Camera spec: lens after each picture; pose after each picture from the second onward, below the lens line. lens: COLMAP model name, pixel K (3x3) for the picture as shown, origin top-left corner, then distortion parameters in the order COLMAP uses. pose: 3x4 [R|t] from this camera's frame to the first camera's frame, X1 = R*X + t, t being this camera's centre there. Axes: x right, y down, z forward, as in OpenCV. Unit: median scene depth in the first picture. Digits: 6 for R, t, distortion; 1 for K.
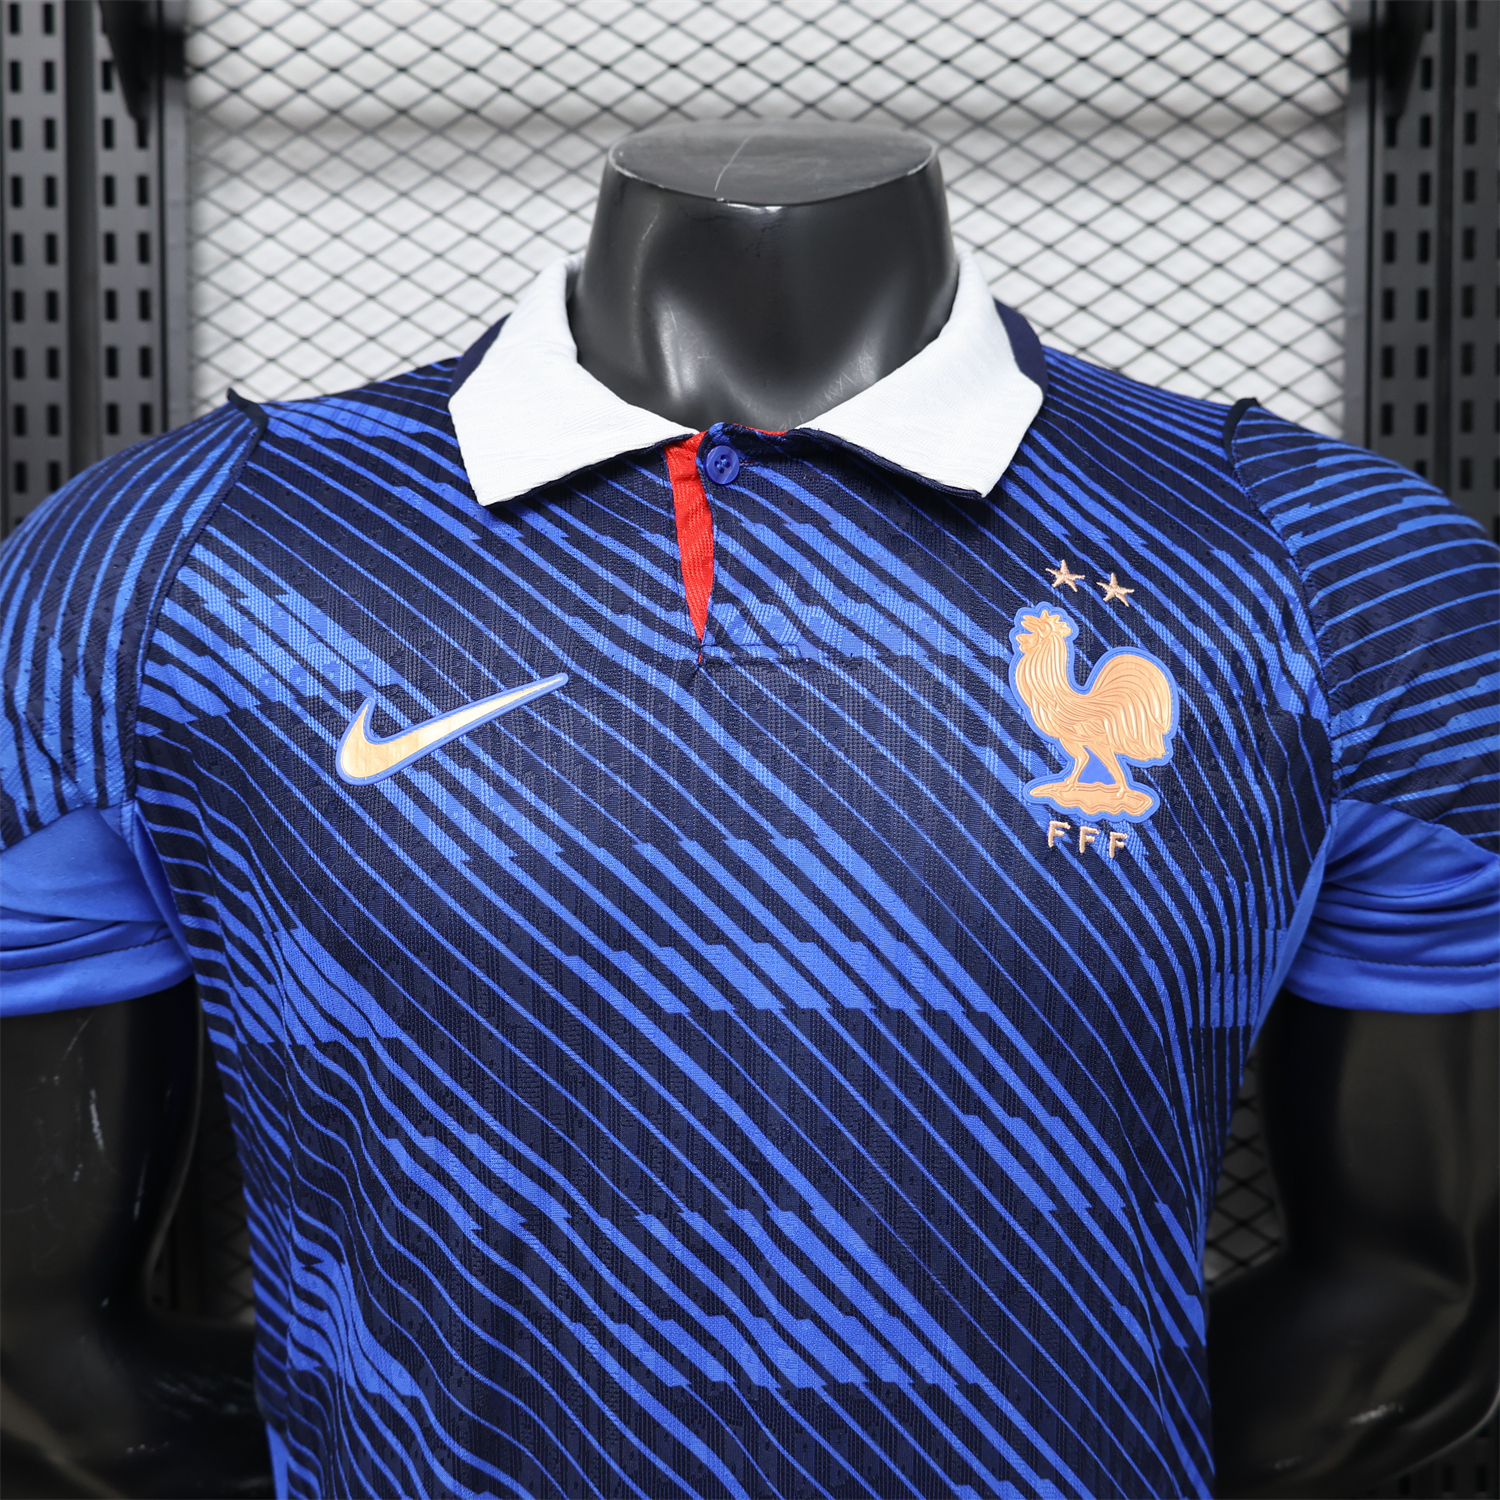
lens RADIAL K [[1545.0, 0, 755.9], [0, 1545.0, 747.0], [0, 0, 1]] dist [-0.006808, 0.000000]
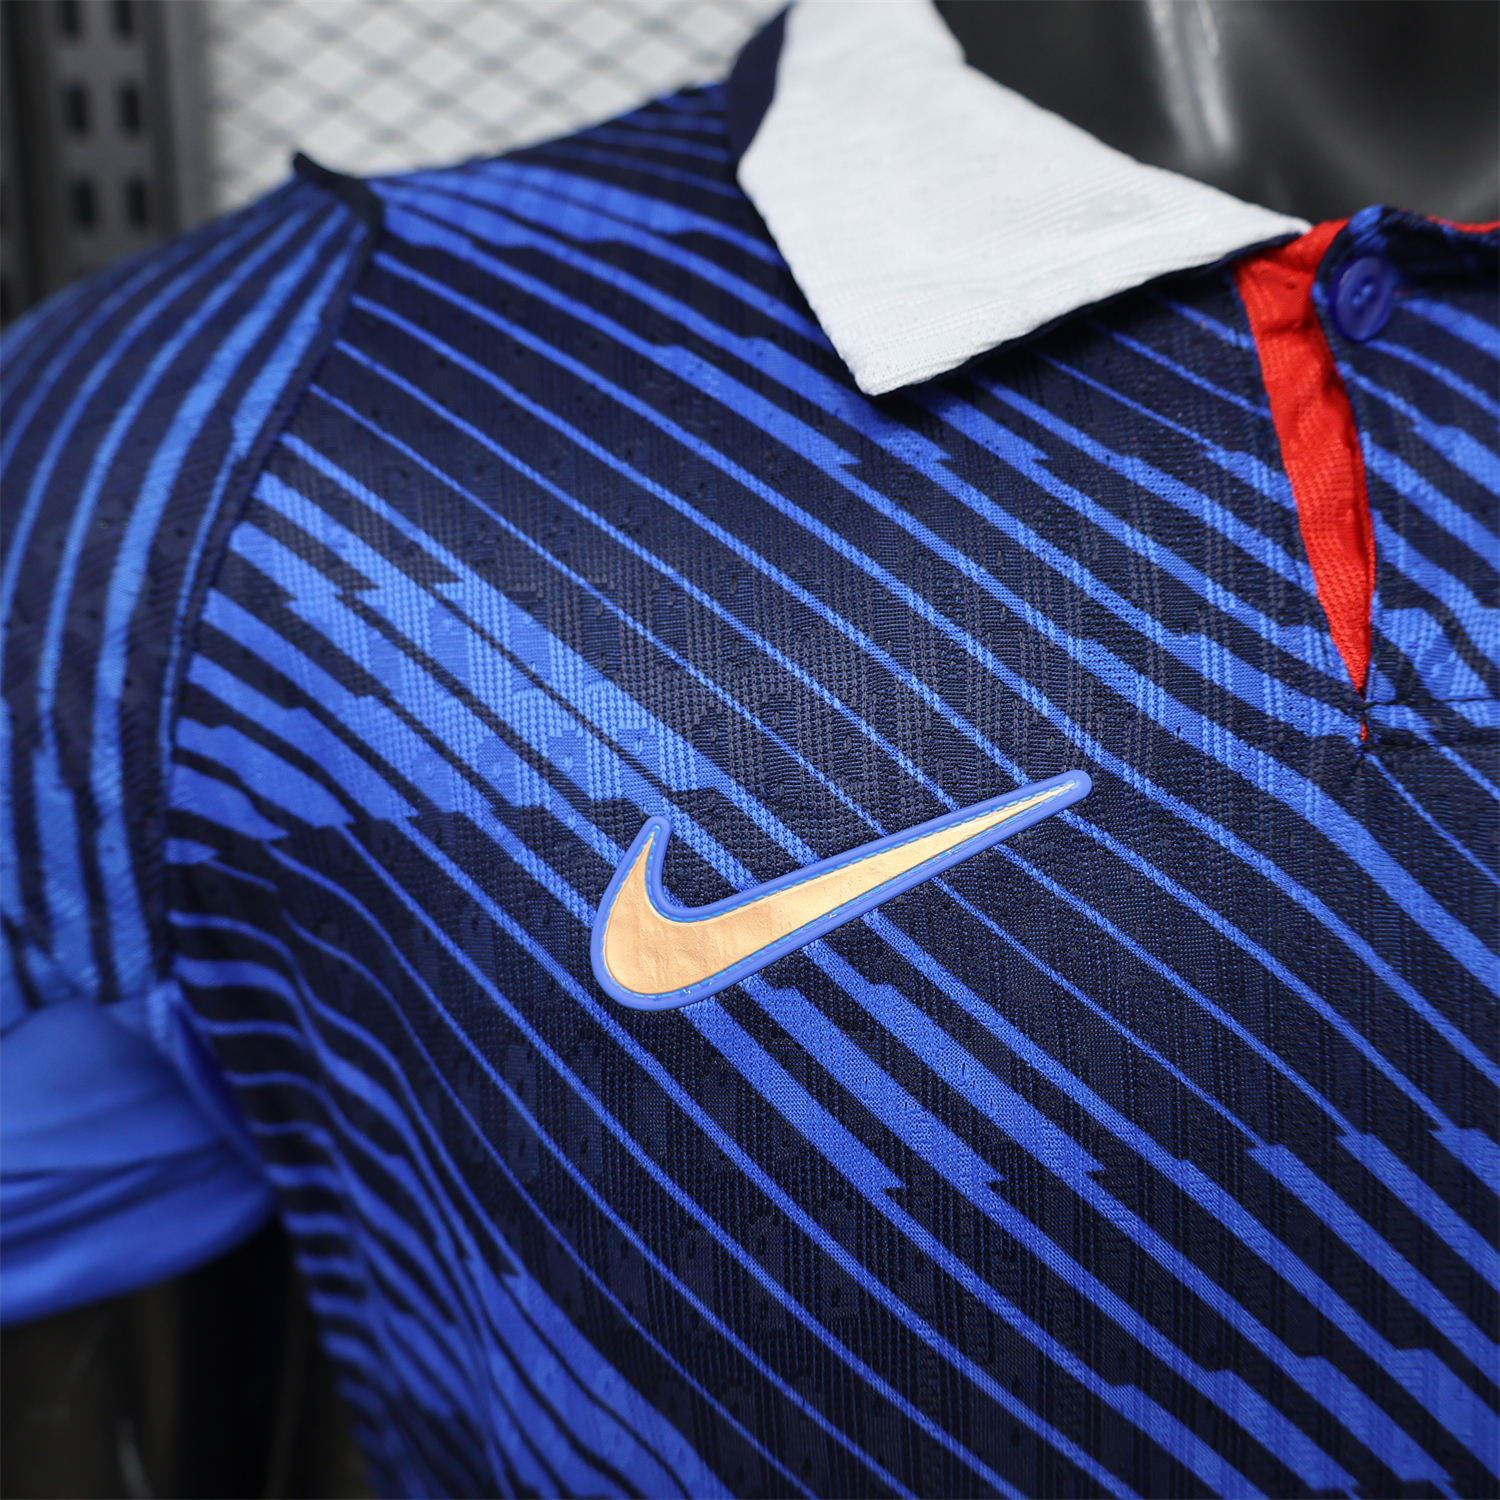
lens RADIAL K [[1545.0, 0, 742.5], [0, 1545.0, 750.5], [0, 0, 1]] dist [-0.006808, 0.000000]
pose [[0.999901, -0.006681, -0.012360, -0.209498], [0.008302, 0.990655, 0.136140, -0.112196], [0.011335, -0.136229, 0.990613, 0.514078]]
